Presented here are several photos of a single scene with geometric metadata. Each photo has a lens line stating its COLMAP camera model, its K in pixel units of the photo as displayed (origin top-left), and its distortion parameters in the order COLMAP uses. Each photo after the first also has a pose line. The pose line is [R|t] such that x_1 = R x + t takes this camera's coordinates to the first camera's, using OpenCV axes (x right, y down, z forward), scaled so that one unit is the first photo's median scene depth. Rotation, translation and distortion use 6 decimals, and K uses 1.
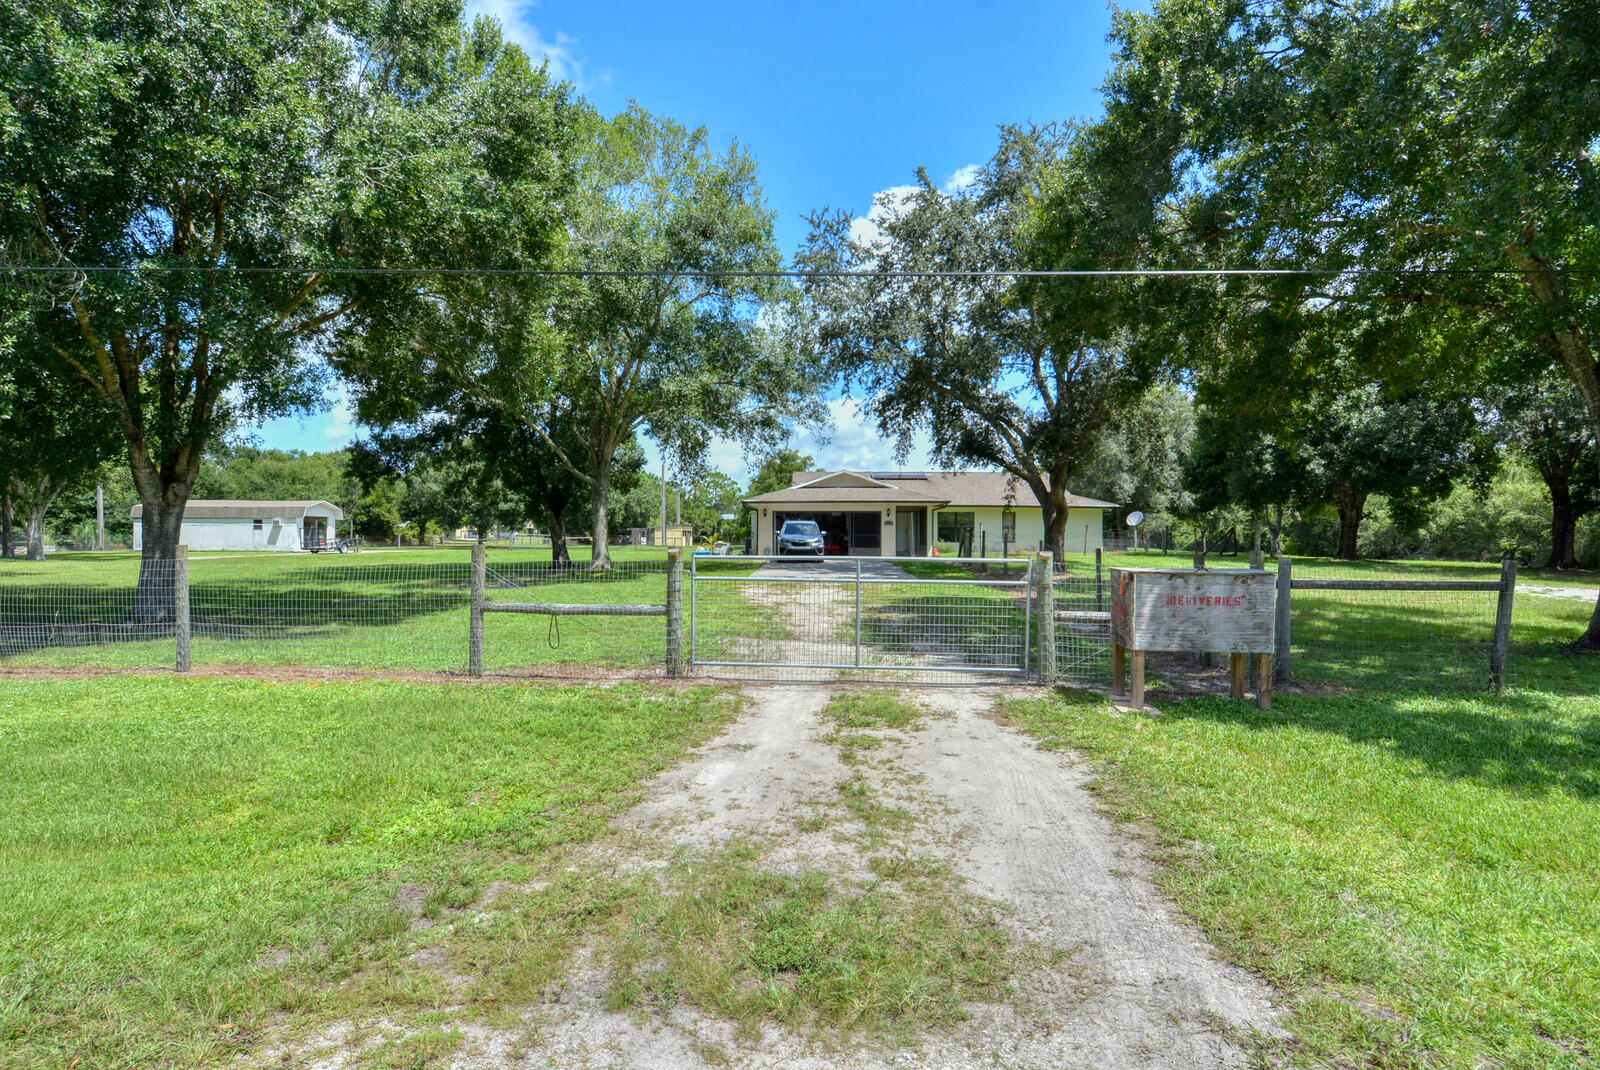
lens RADIAL K [[834.0, 0, 799.6], [0, 834.0, 536.8], [0, 0, 1]] dist [-0.003157, -0.001612]
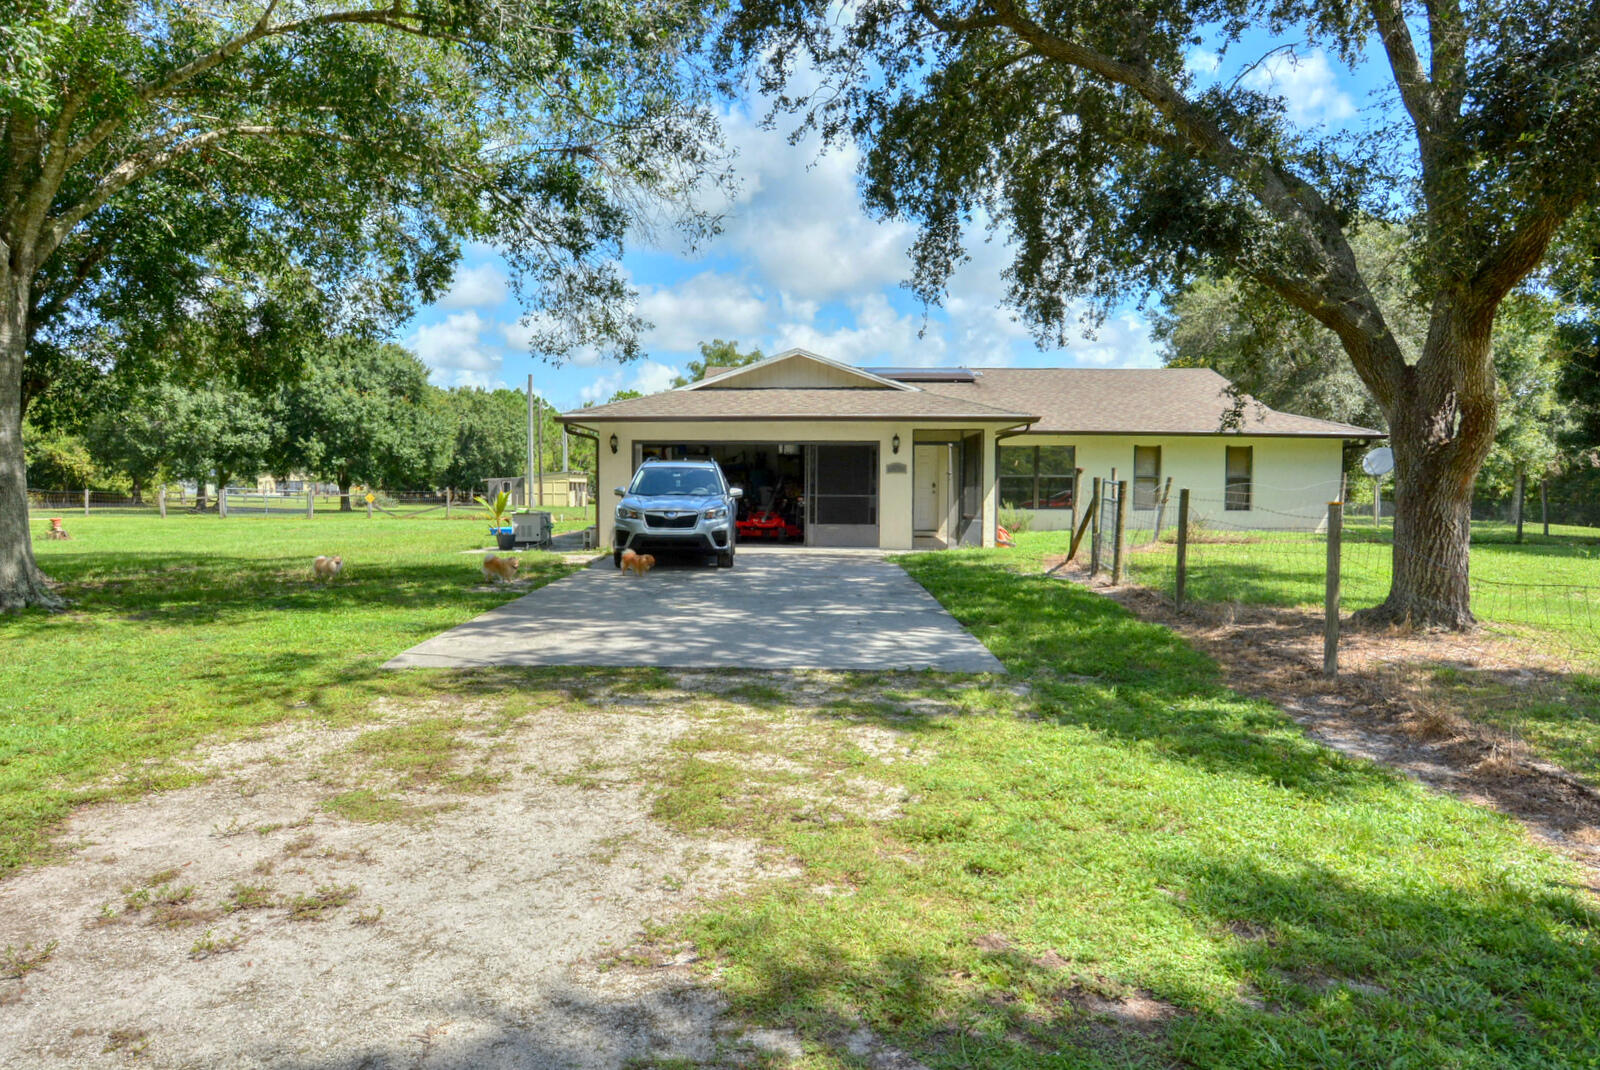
lens RADIAL K [[744.4, 0, 810.7], [0, 744.4, 545.6], [0, 0, 1]] dist [-0.002485, 0.000050]
pose [[0.999945, 0.001624, -0.010399, 0.065939], [-0.000769, 0.996660, 0.081657, -0.007639], [0.010497, -0.081644, 0.996606, 0.602784]]
